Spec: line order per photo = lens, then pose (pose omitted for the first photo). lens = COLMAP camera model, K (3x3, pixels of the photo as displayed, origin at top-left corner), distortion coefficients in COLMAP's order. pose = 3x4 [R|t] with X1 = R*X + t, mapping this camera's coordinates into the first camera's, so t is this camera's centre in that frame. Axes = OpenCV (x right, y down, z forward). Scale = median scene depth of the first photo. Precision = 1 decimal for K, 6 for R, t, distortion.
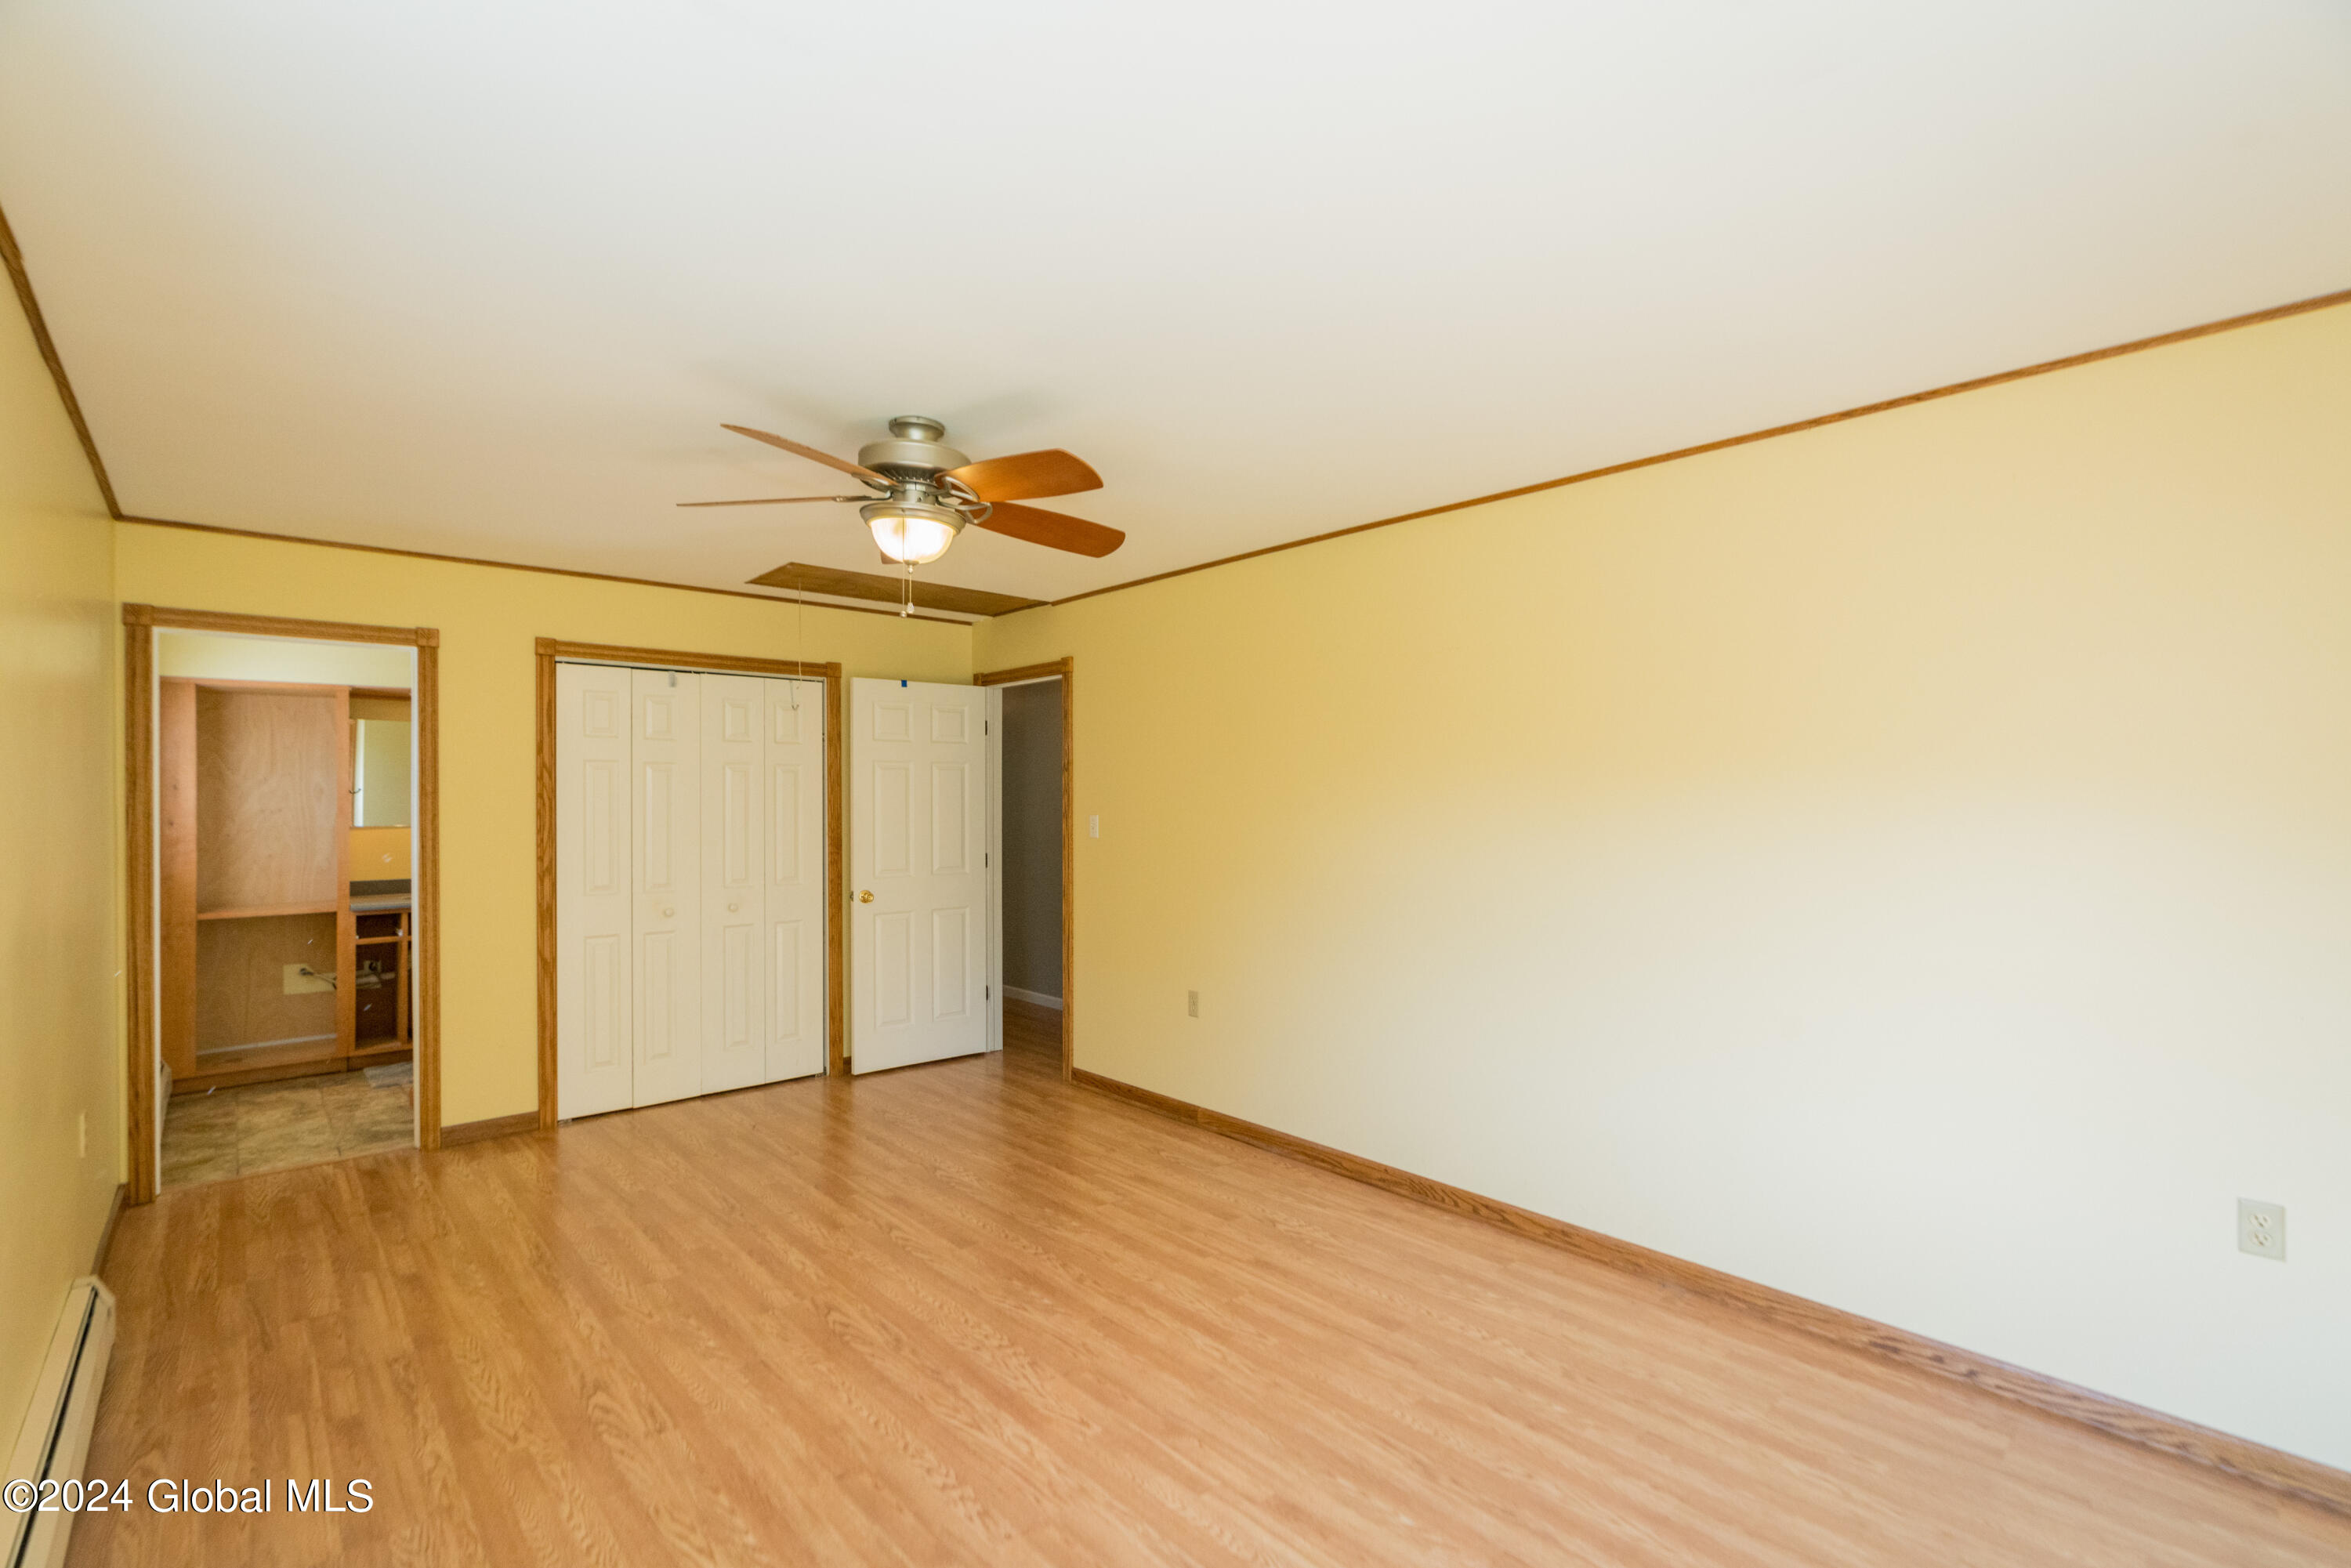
lens RADIAL K [[1058.1, 0, 1170.6], [0, 1058.1, 819.1], [0, 0, 1]] dist [-0.004234, 0.000057]
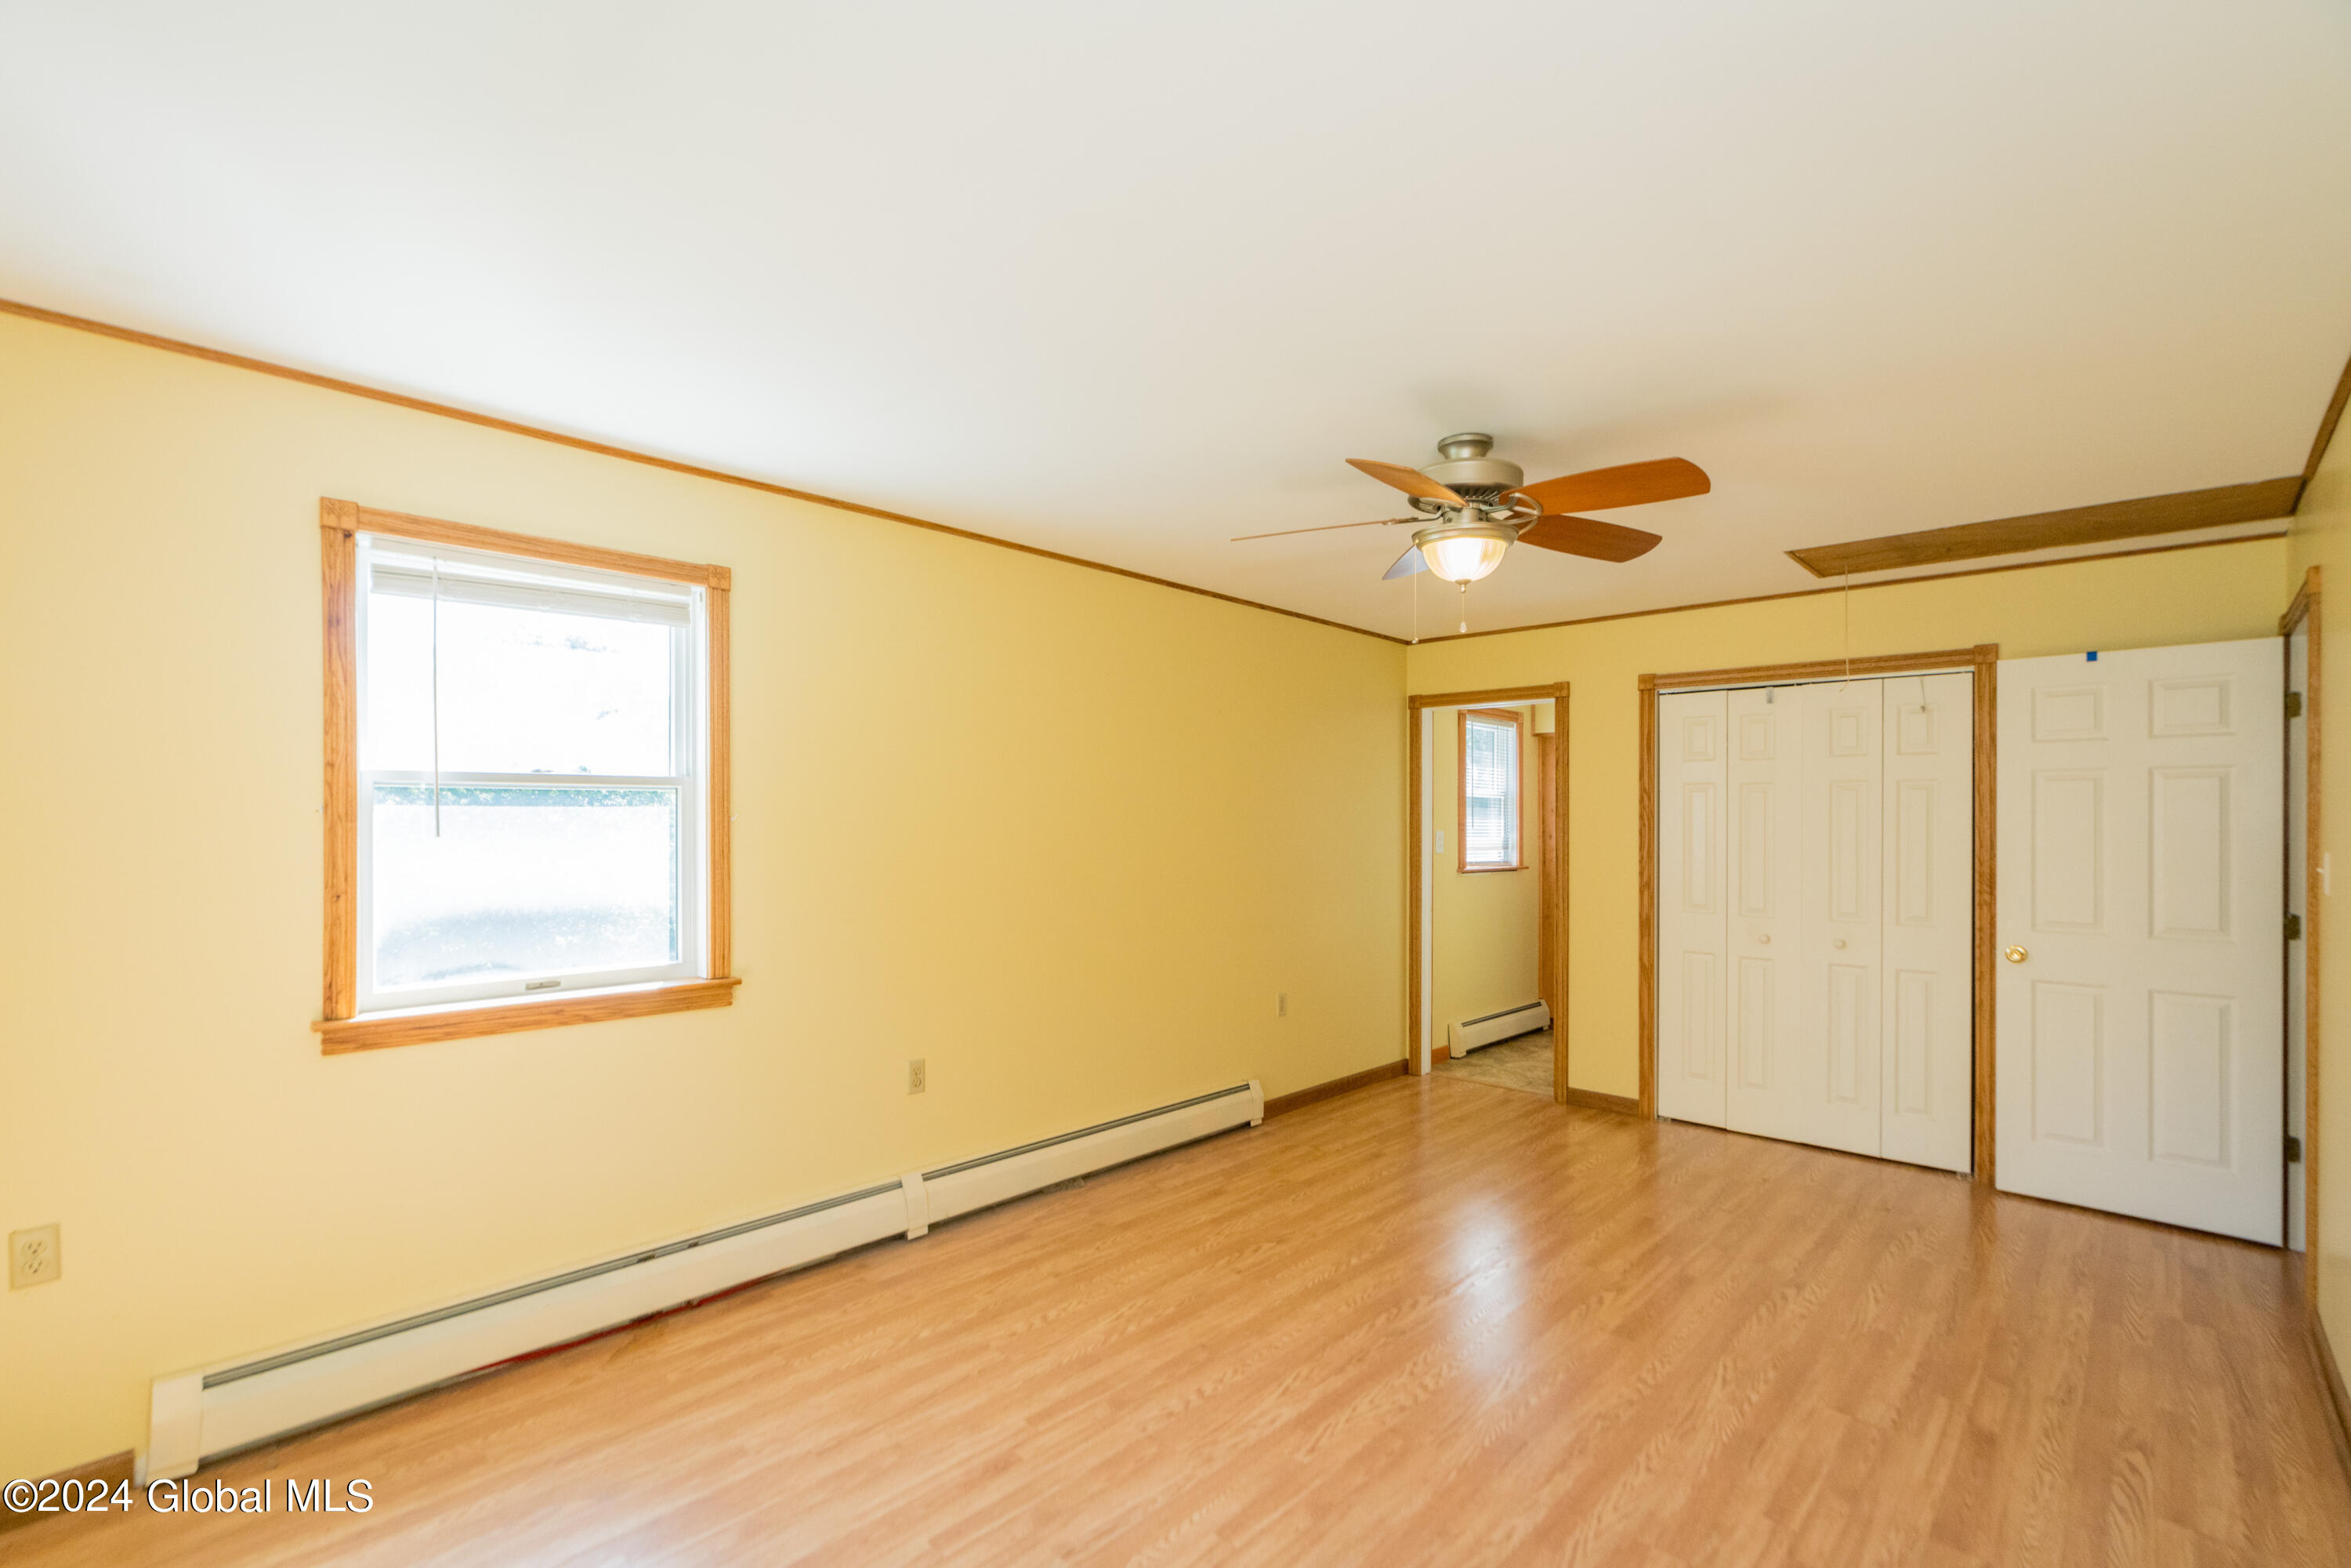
lens RADIAL K [[1058.1, 0, 1170.6], [0, 1058.1, 819.1], [0, 0, 1]] dist [-0.004234, 0.000057]
pose [[0.090829, 0.002041, -0.995864, 0.480357], [-0.025282, 0.999680, -0.000257, -0.006797], [0.995546, 0.025201, 0.090851, 0.415477]]
